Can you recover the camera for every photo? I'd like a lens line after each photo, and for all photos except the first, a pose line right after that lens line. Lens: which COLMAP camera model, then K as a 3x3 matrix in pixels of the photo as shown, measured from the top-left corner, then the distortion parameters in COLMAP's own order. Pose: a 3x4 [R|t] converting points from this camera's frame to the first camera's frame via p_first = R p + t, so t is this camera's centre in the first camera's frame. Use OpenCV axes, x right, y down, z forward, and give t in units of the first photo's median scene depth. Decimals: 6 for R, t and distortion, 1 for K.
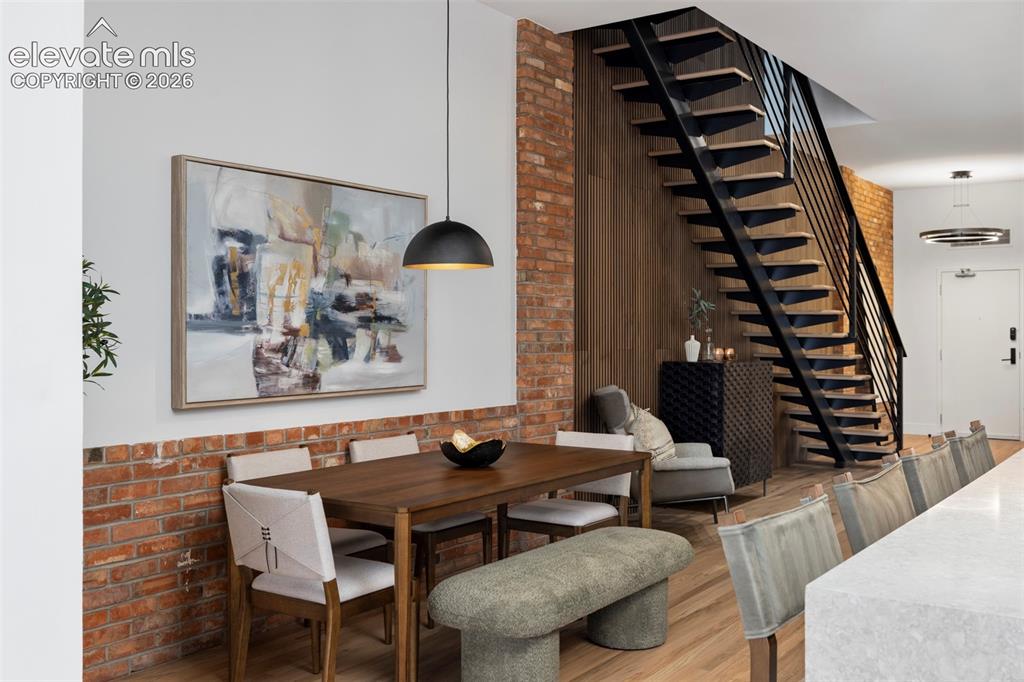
lens RADIAL K [[987.8, 0, 512.0], [0, 987.8, 341.0], [0, 0, 1]] dist [0.006305, 0.011679]
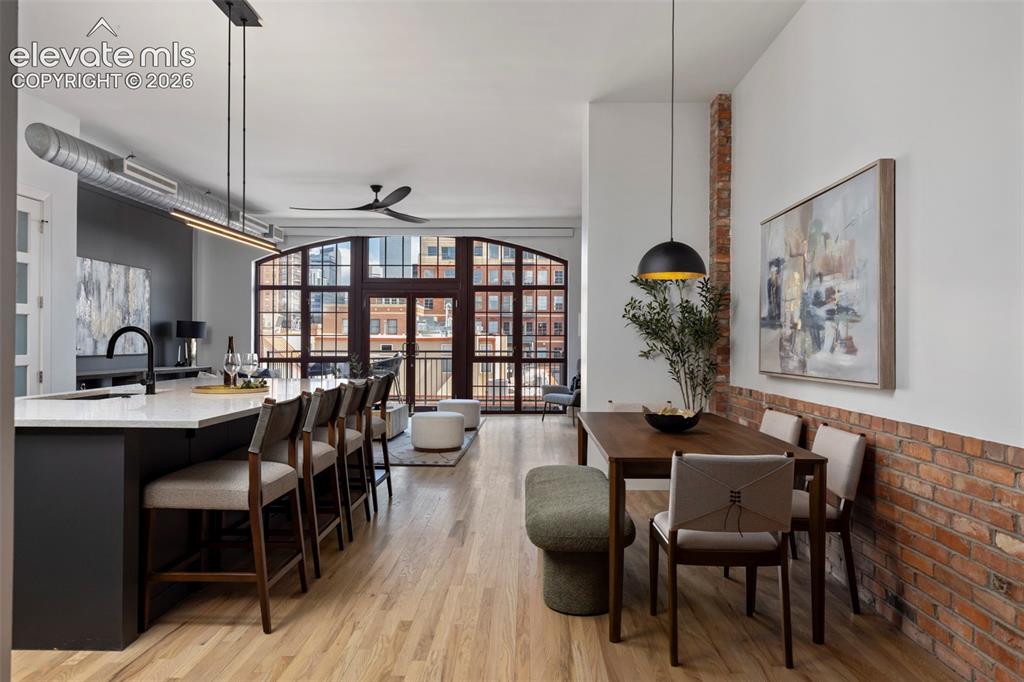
lens RADIAL K [[642.0, 0, 524.6], [0, 642.0, 334.6], [0, 0, 1]] dist [0.000386, 0.000343]
pose [[-0.821923, -0.008839, -0.569530, 0.469145], [-0.007031, 0.999961, -0.005373, 0.007585], [0.569555, -0.000412, -0.821953, 1.268698]]
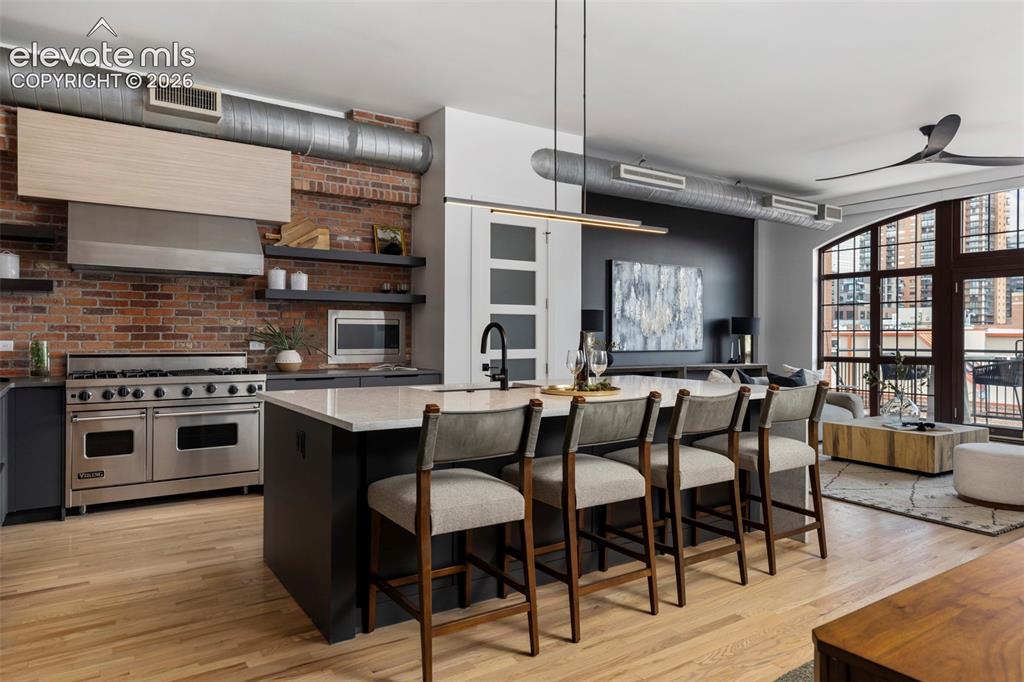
lens RADIAL K [[642.0, 0, 524.6], [0, 642.0, 334.6], [0, 0, 1]] dist [0.000386, 0.000343]
pose [[-0.937232, -0.000594, 0.348706, 0.144143], [0.000403, 0.999996, 0.002787, 0.009516], [-0.348707, 0.002752, -0.937228, 1.106844]]
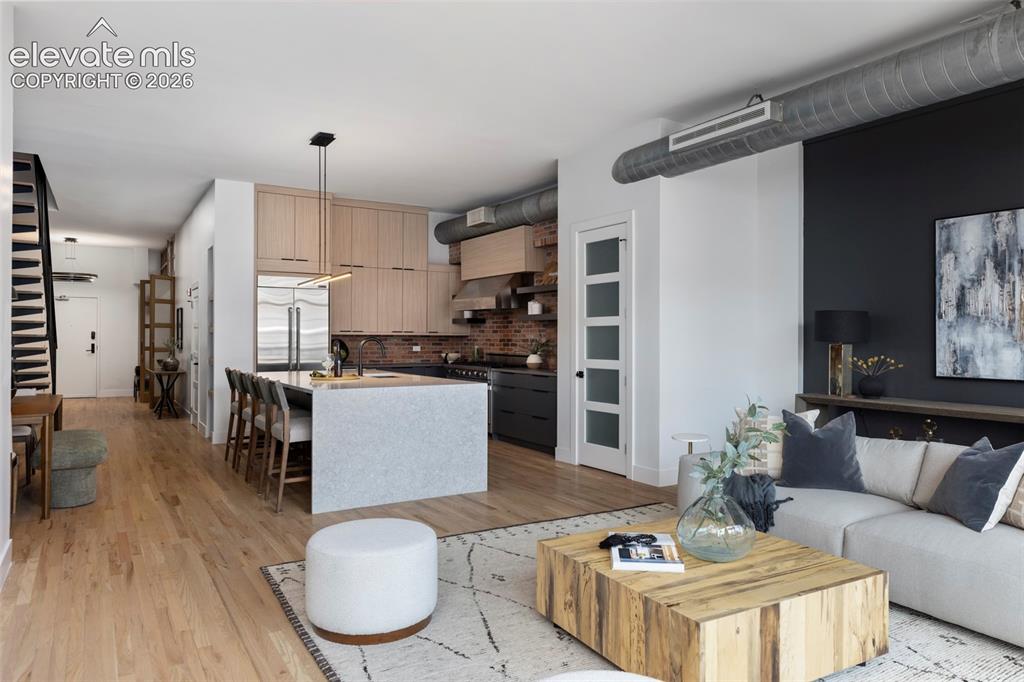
lens RADIAL K [[693.4, 0, 512.0], [0, 693.4, 341.0], [0, 0, 1]] dist [0.001761, 0.000336]
pose [[0.406612, -0.000535, 0.913601, -0.693649], [-0.000260, 1.000000, 0.000701, 0.003583], [-0.913601, -0.000523, 0.406612, -0.348525]]
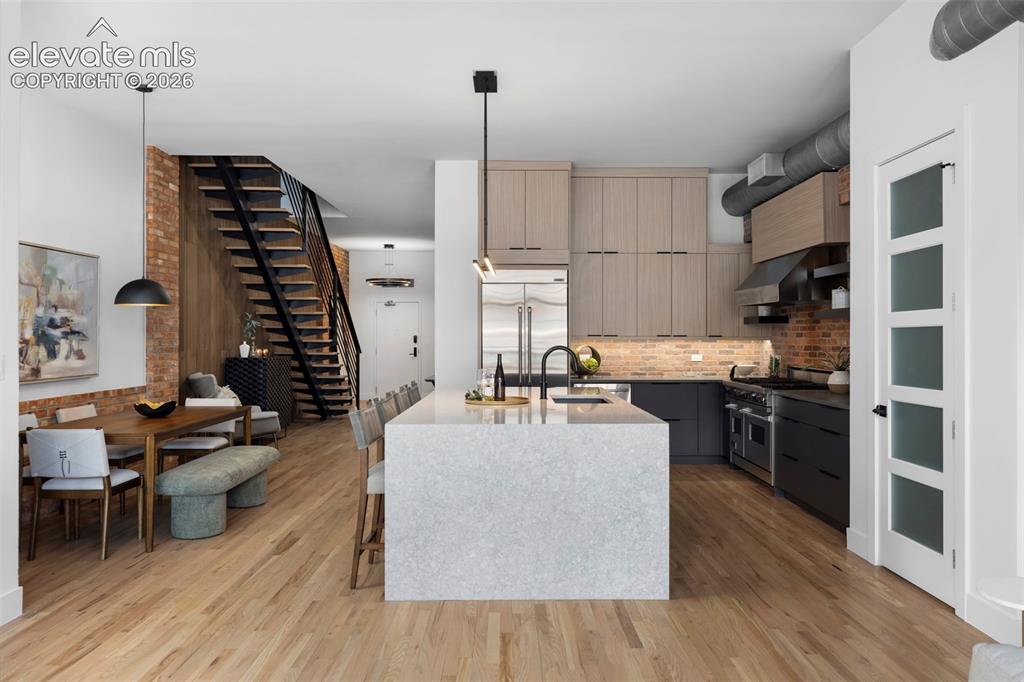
lens RADIAL K [[735.2, 0, 512.0], [0, 735.2, 341.0], [0, 0, 1]] dist [-0.002778, 0.000381]
pose [[0.820088, 0.000821, 0.572238, -0.217855], [-0.000663, 1.000000, -0.000484, -0.008419], [-0.572238, 0.000017, 0.820088, -0.362456]]
